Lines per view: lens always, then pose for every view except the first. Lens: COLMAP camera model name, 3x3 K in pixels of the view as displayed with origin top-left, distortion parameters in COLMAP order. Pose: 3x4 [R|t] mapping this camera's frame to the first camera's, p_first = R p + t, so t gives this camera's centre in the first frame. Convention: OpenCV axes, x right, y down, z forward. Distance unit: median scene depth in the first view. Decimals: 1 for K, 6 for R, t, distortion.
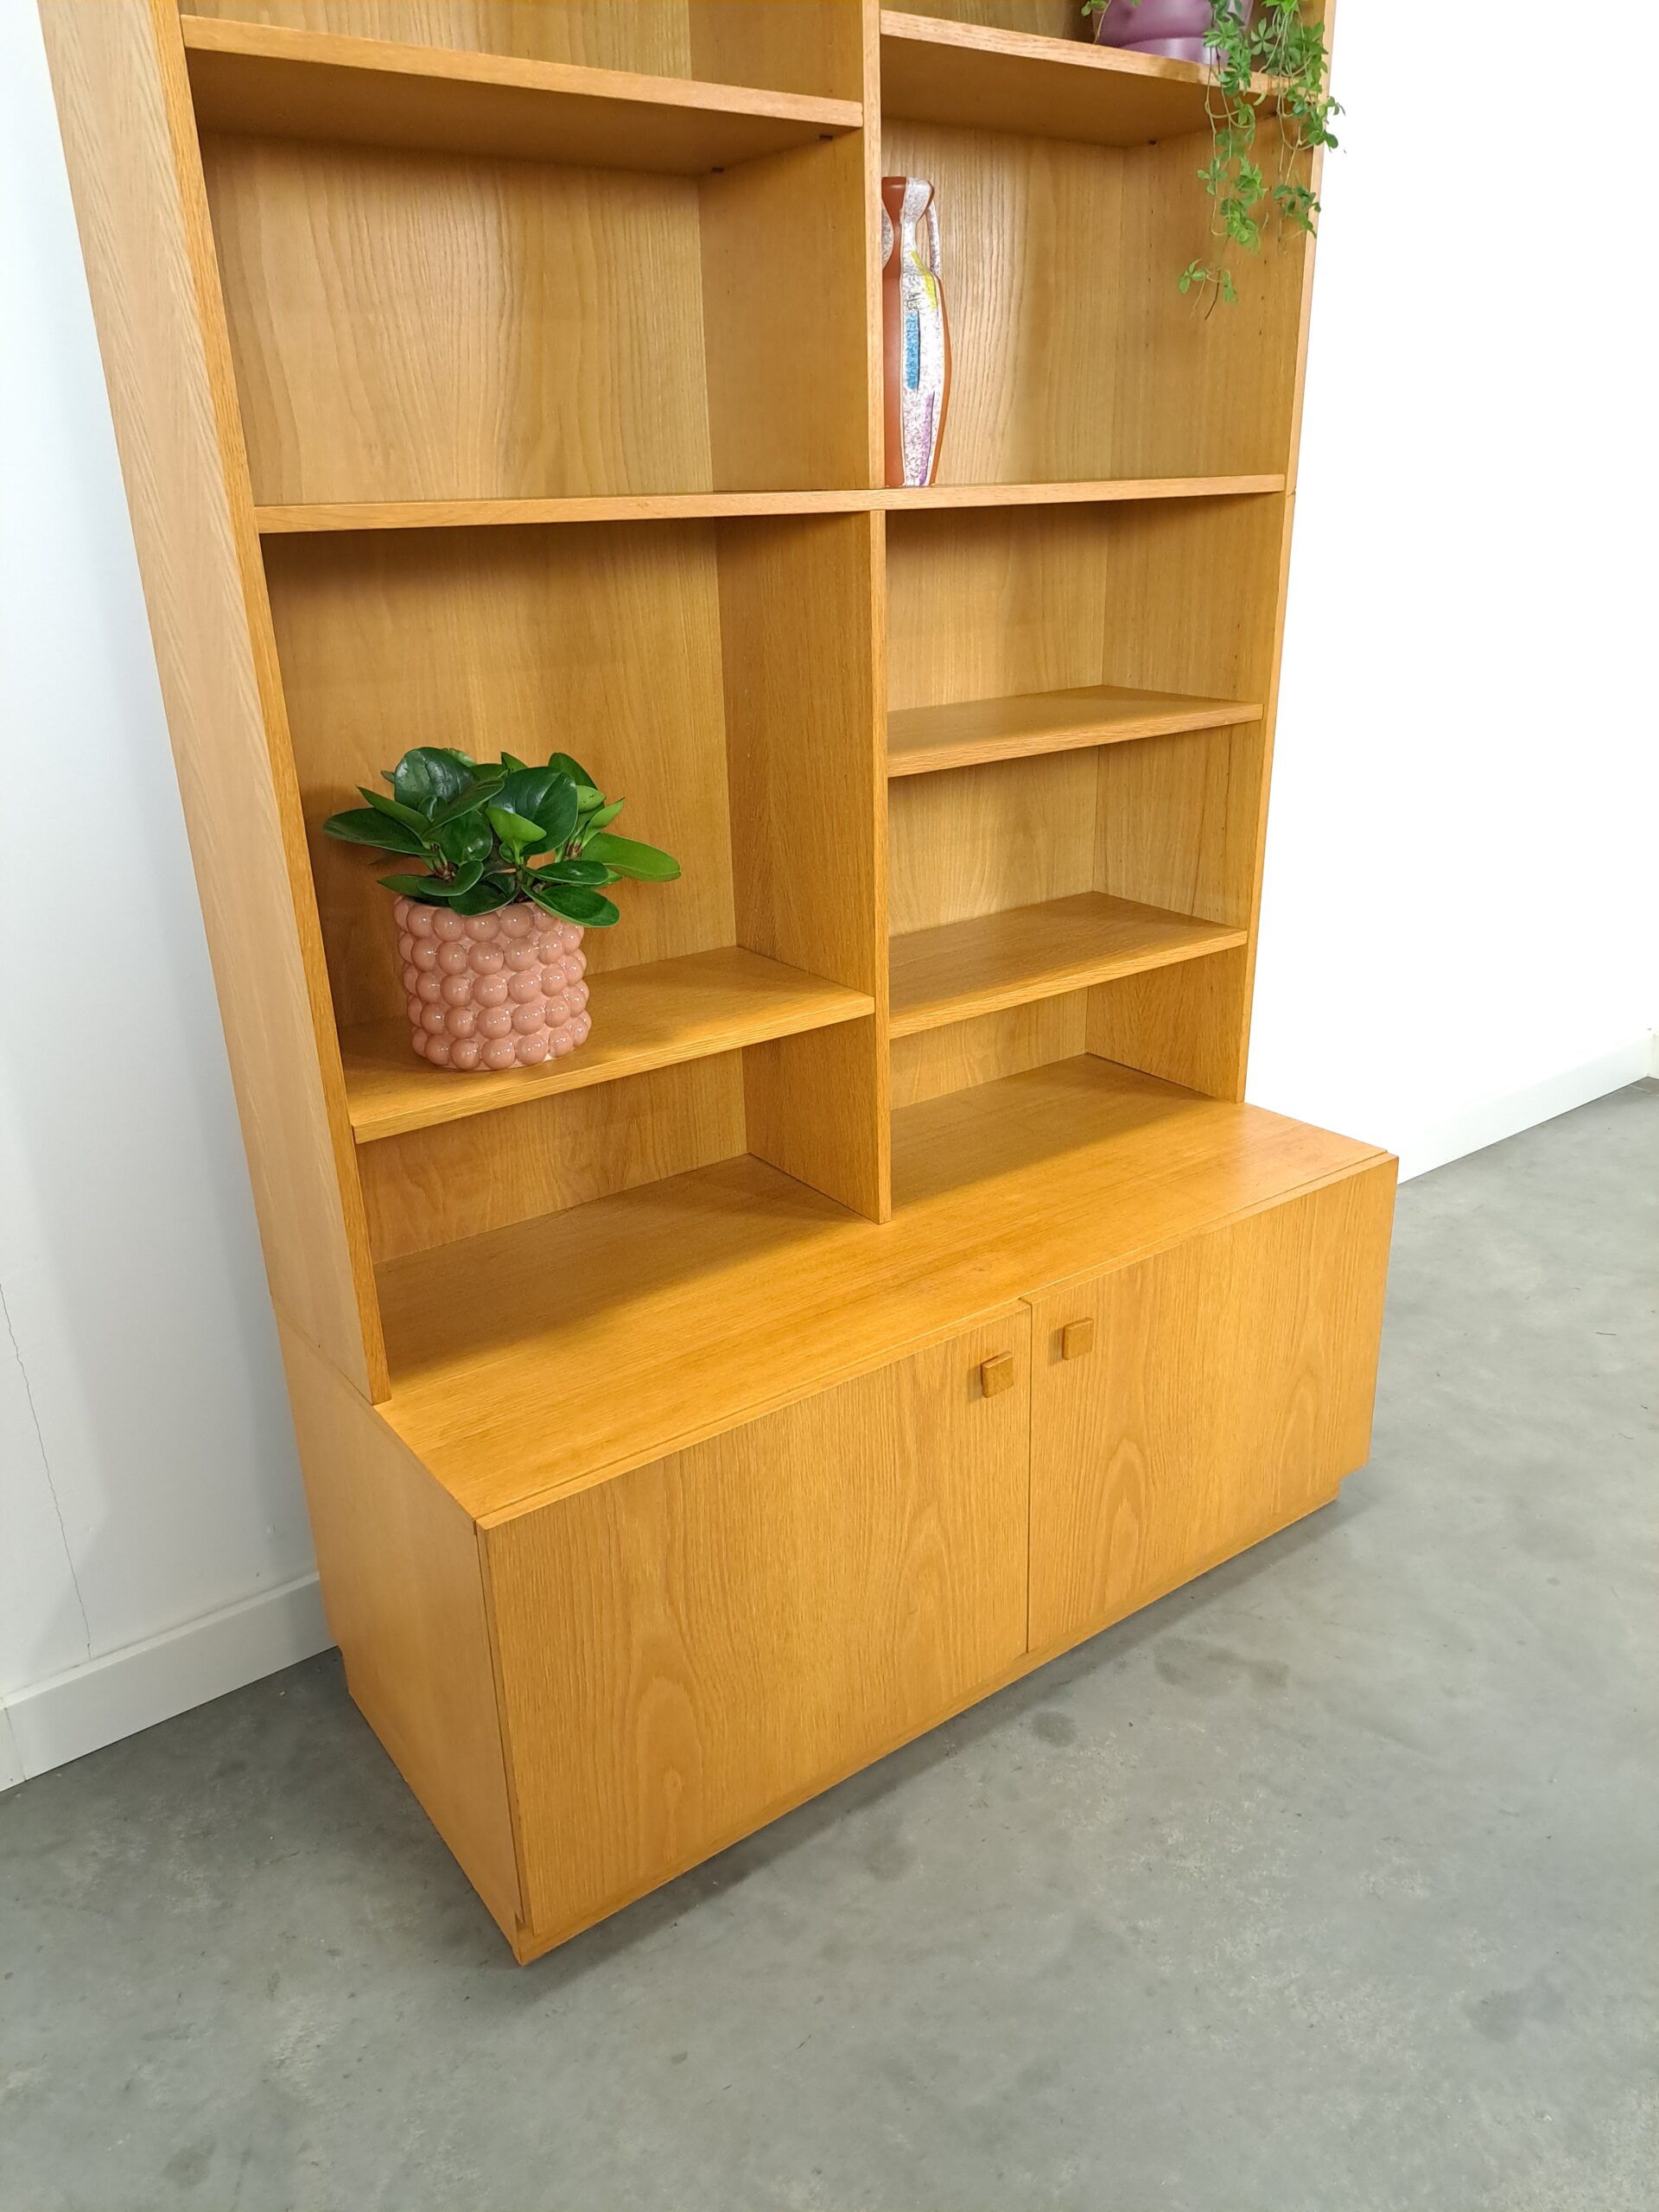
lens RADIAL K [[1579.6, 0, 825.3], [0, 1579.6, 1118.2], [0, 0, 1]] dist [0.077877, -0.078742]
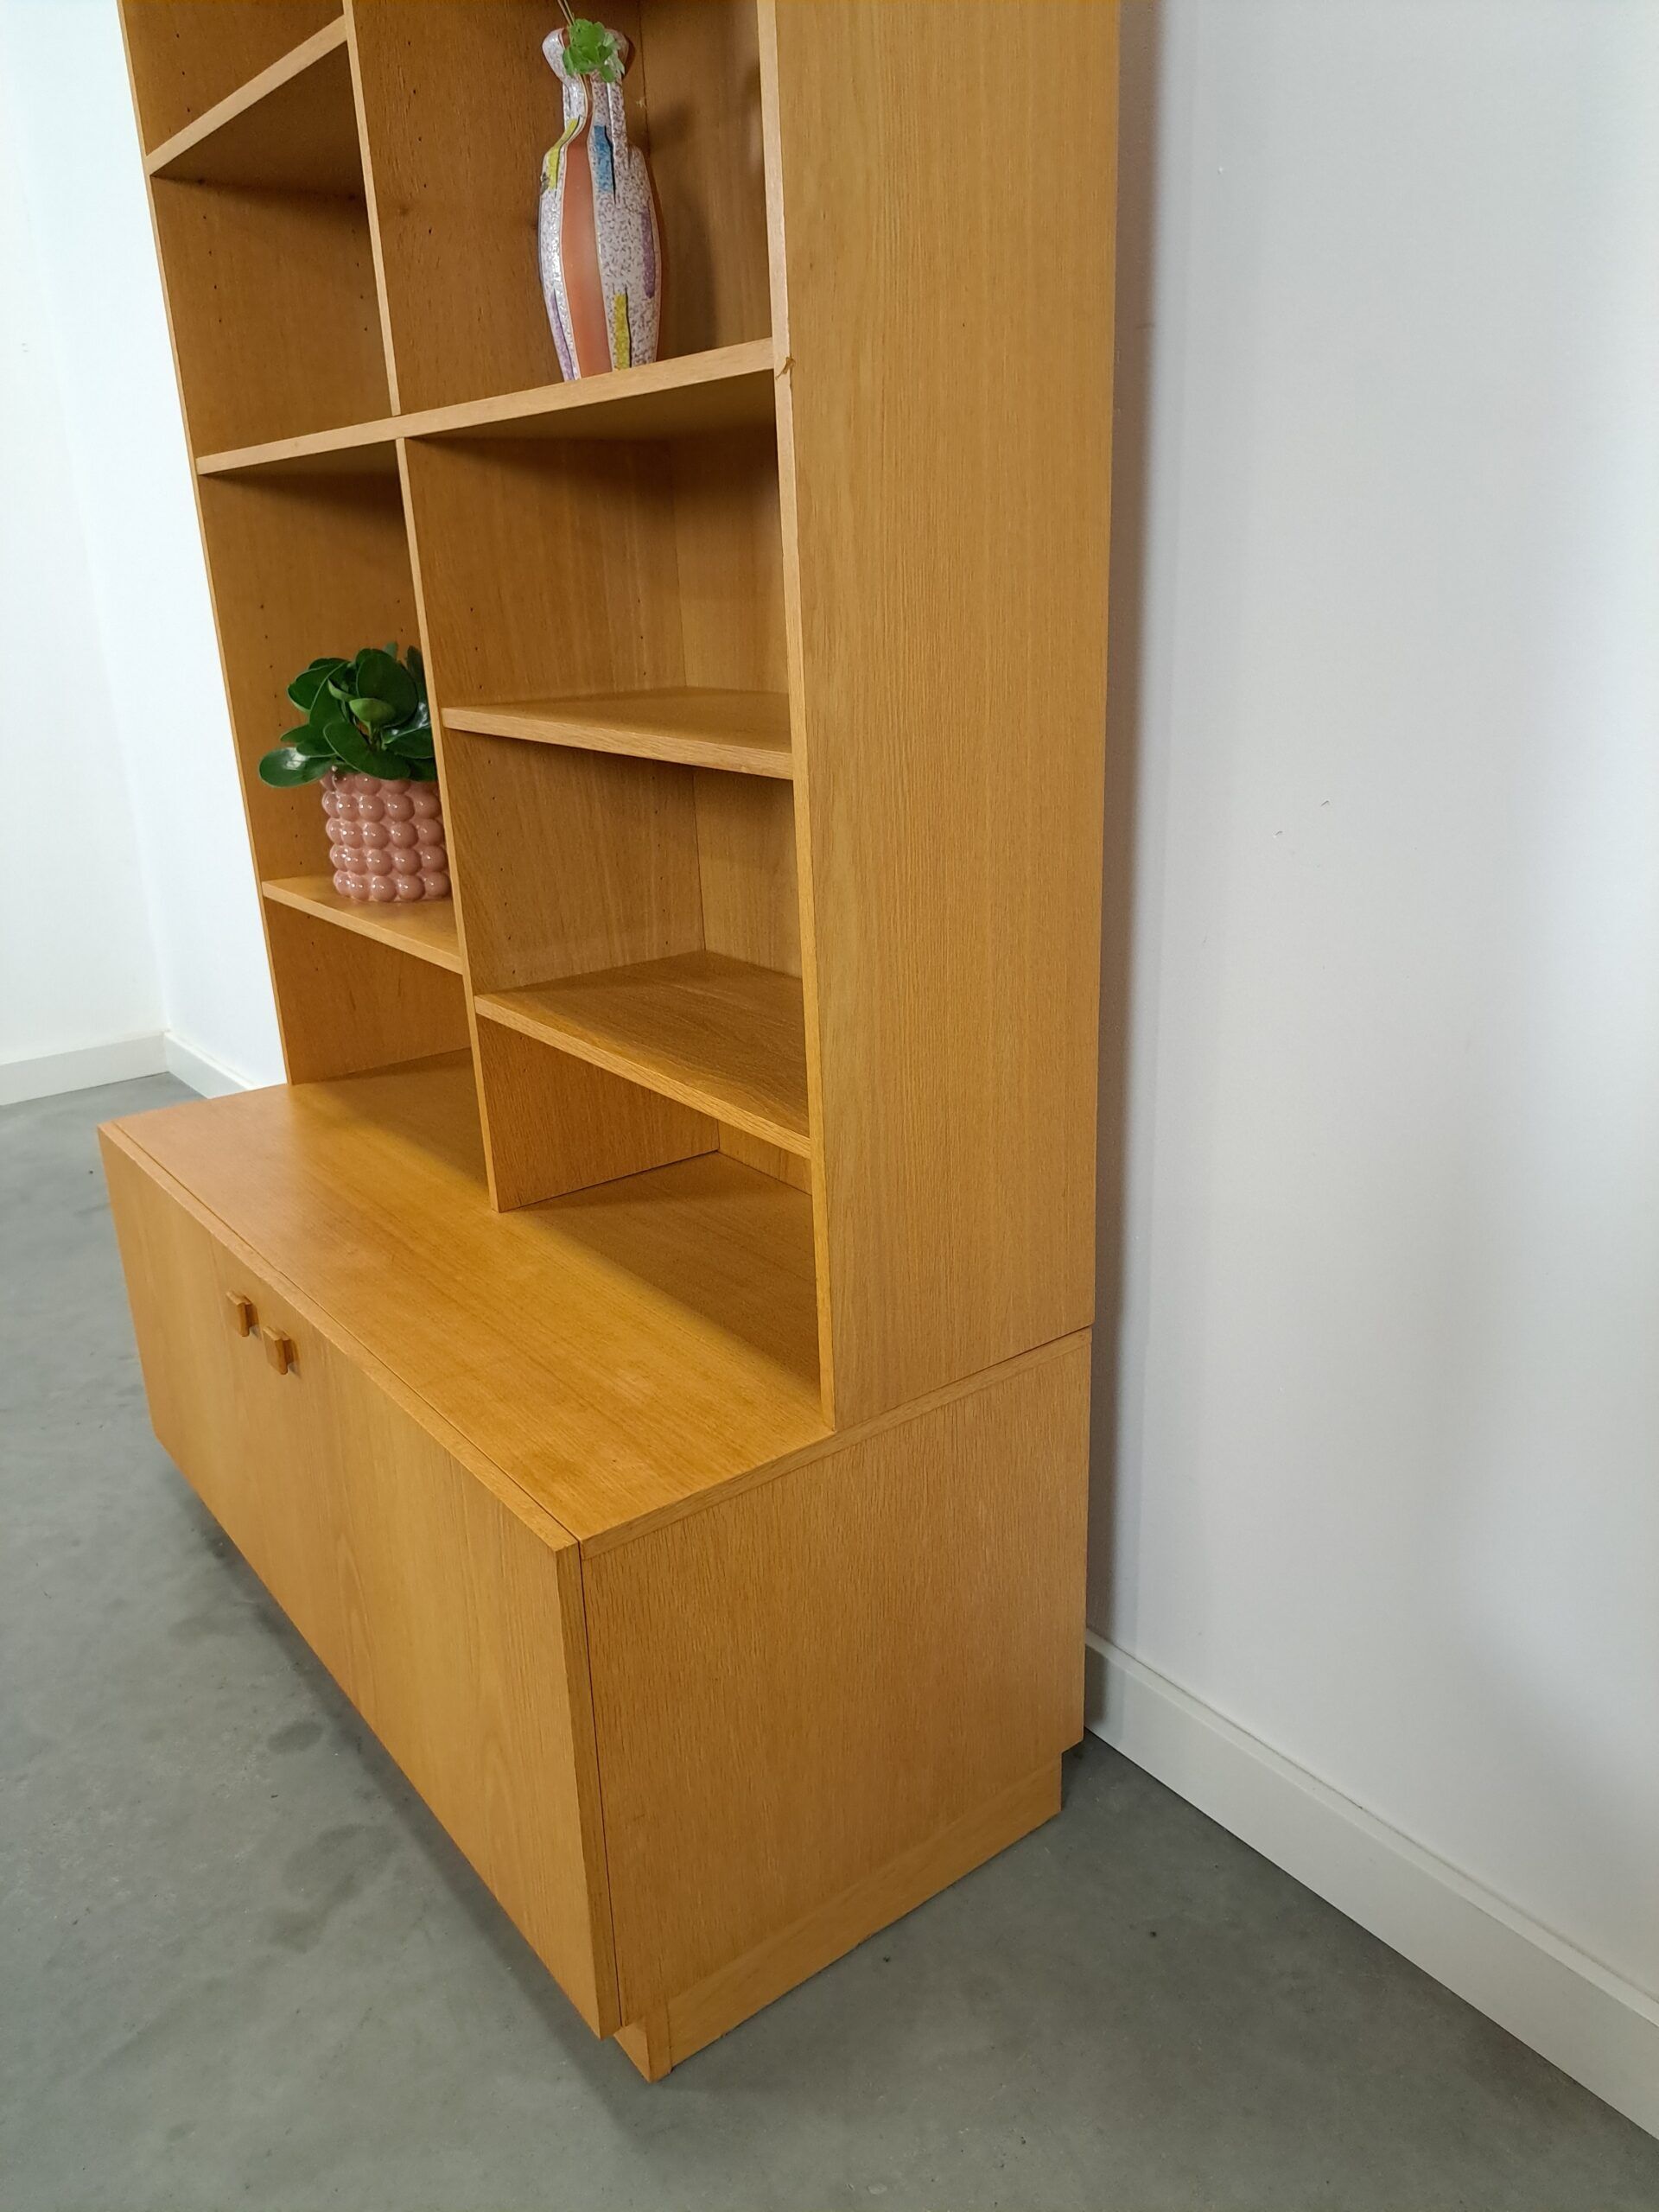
lens RADIAL K [[1590.0, 0, 850.5], [0, 1590.0, 1119.2], [0, 0, 1]] dist [0.064595, -0.050973]
pose [[0.035541, 0.353559, -0.934737, 0.945342], [-0.341841, 0.883209, 0.321071, -0.371181], [0.939085, 0.308121, 0.152251, 1.080877]]
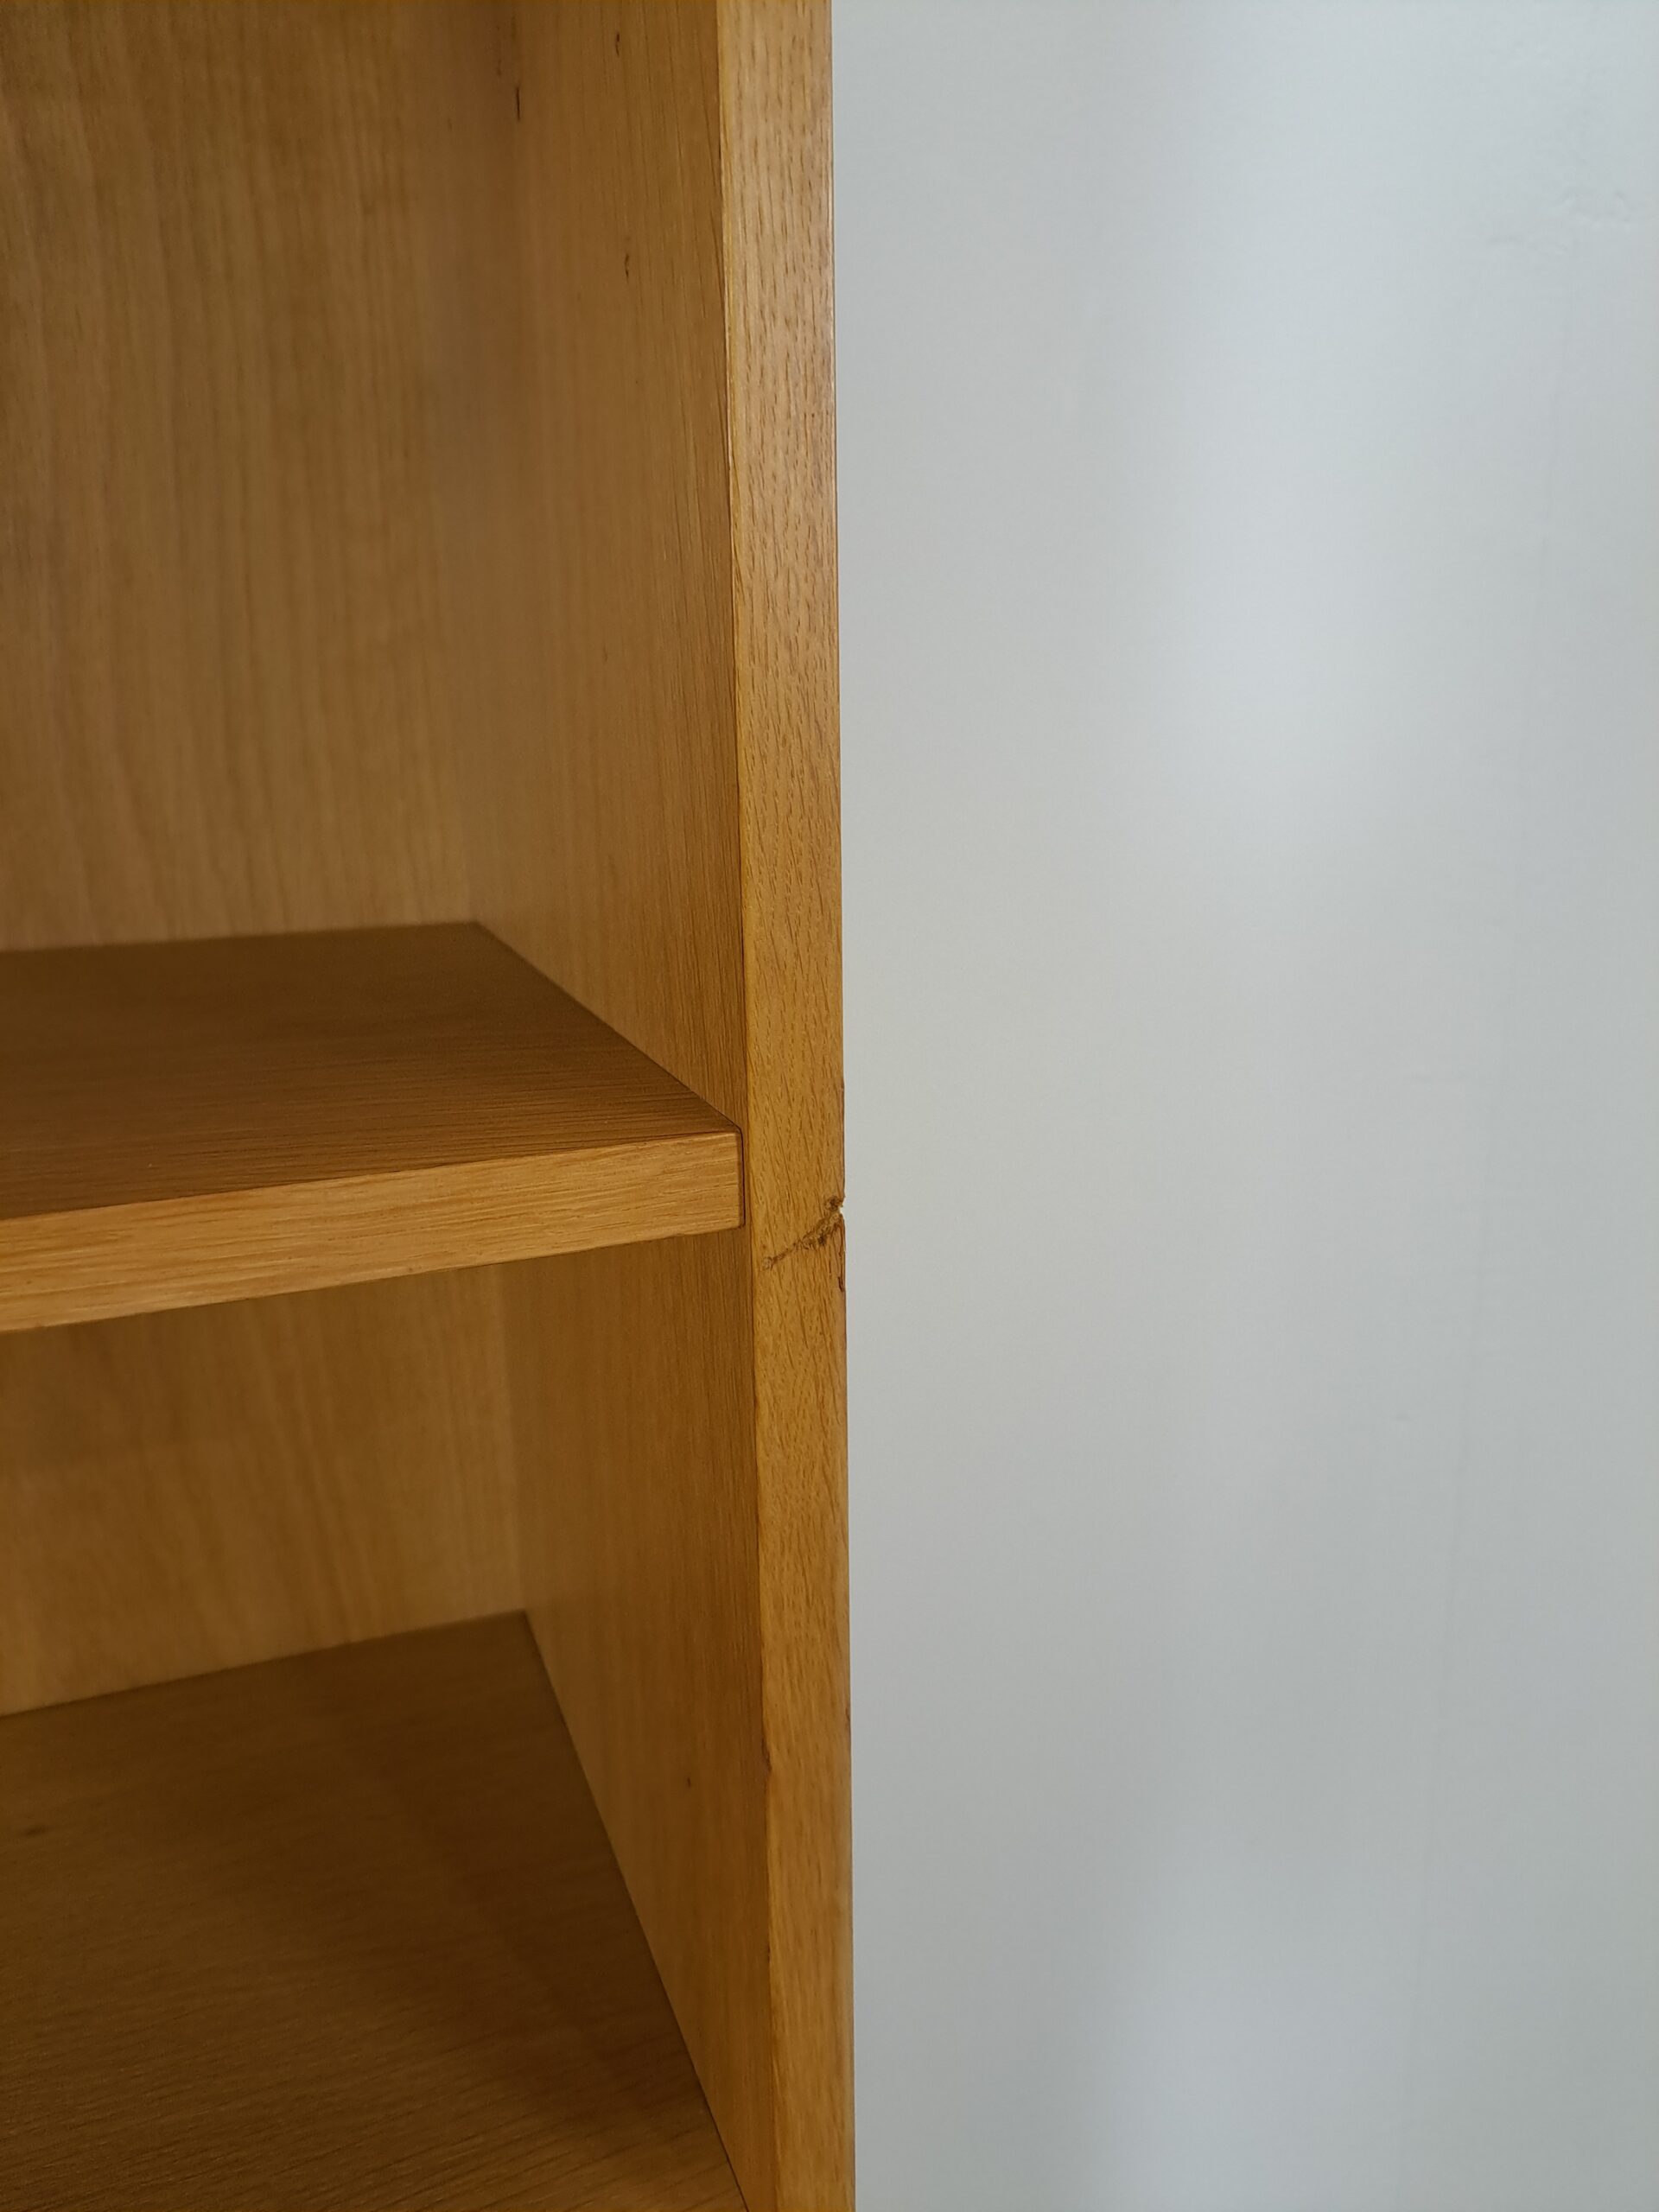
lens RADIAL K [[1581.5, 0, 822.1], [0, 1581.5, 1131.6], [0, 0, 1]] dist [0.065878, -0.071908]
pose [[0.963878, 0.085817, -0.252142, 0.350917], [-0.112018, 0.989490, -0.091446, -0.412768], [0.241644, 0.116387, 0.963360, 0.909272]]
